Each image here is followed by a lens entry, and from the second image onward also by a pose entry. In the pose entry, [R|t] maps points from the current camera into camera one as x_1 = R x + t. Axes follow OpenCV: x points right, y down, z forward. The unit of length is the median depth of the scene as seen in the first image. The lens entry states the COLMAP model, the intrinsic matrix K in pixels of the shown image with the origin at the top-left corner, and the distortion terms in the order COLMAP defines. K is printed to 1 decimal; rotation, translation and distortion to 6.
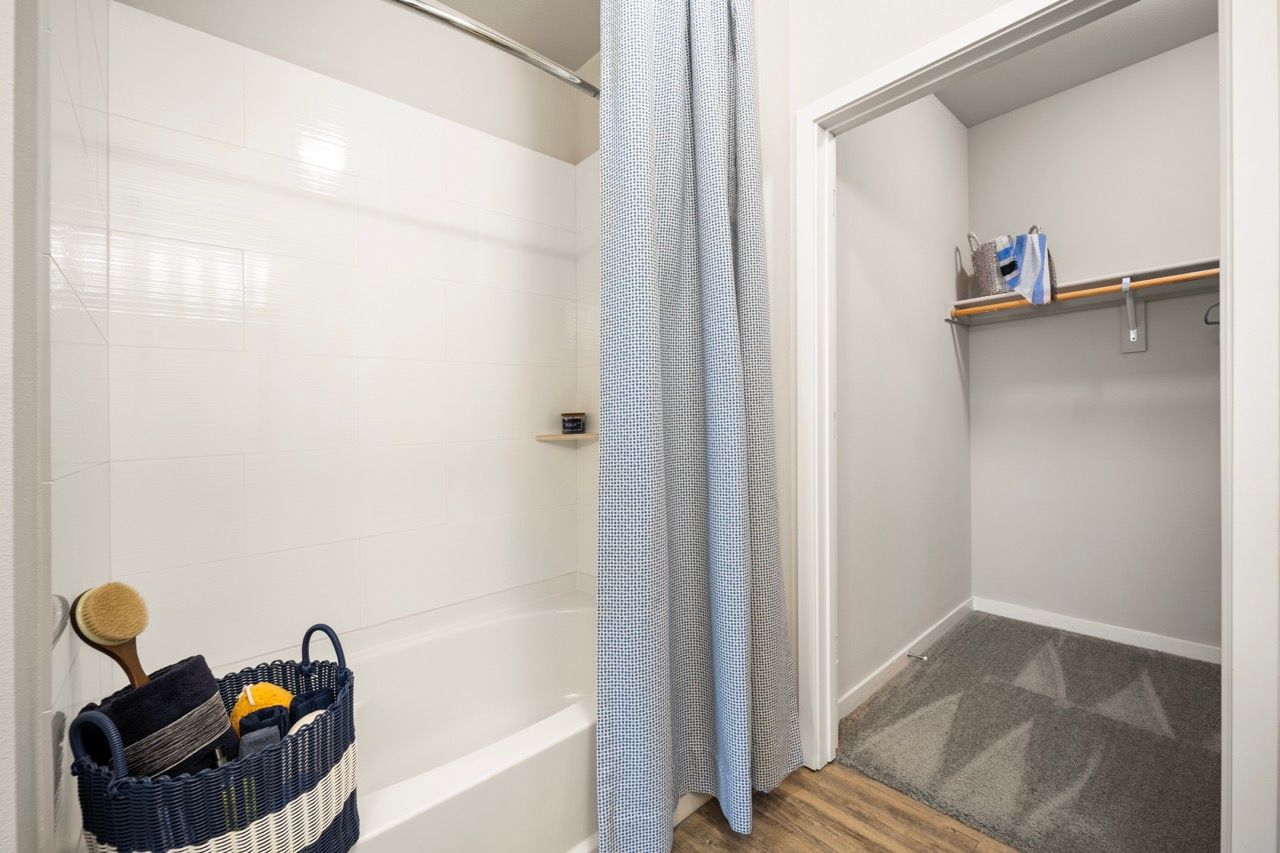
lens RADIAL K [[522.9, 0, 643.6], [0, 522.9, 416.7], [0, 0, 1]] dist [-0.000226, -0.000212]
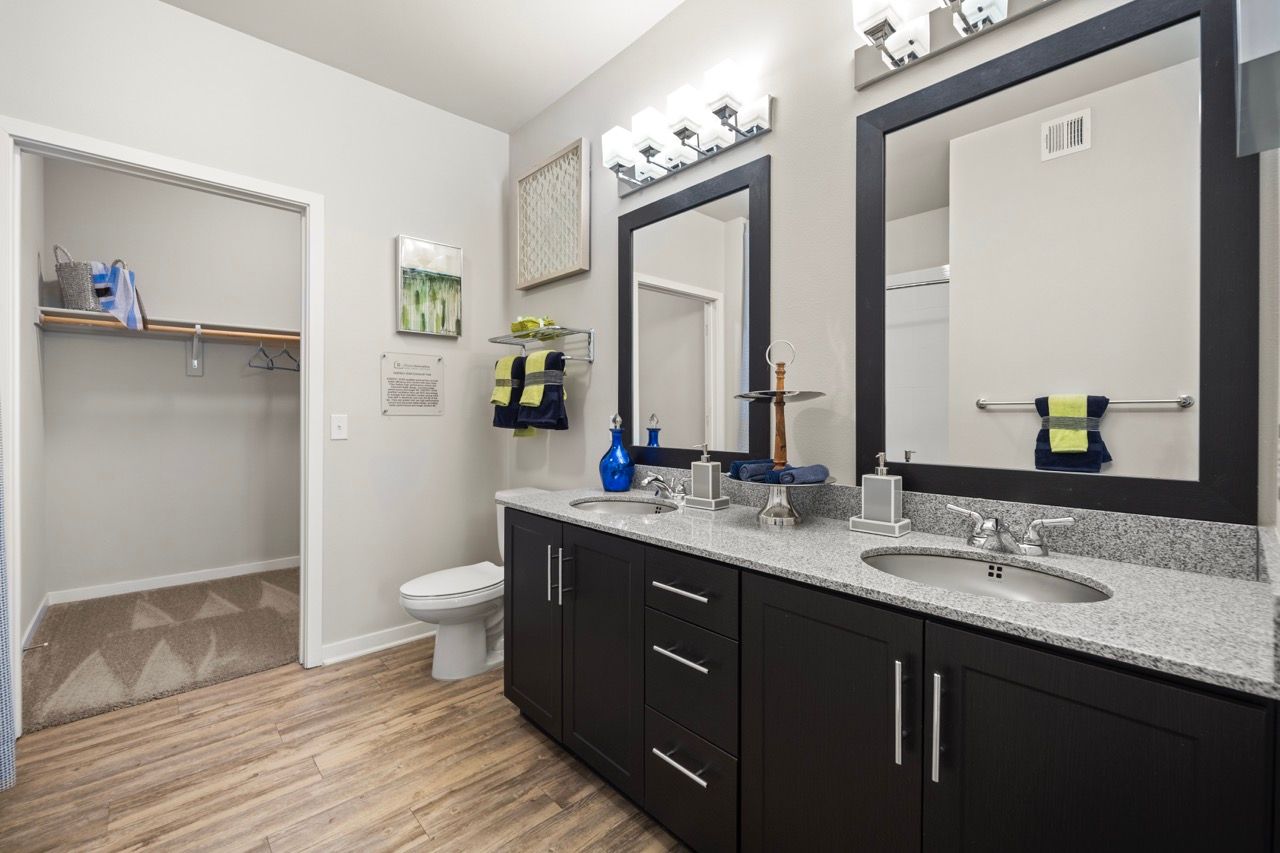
lens RADIAL K [[589.4, 0, 642.0], [0, 589.4, 438.2], [0, 0, 1]] dist [0.002562, 0.000380]
pose [[-0.001194, -0.011114, 0.999938, -0.659368], [-0.007660, 0.999909, 0.011105, 0.018926], [-0.999970, -0.007646, -0.001279, -0.210130]]
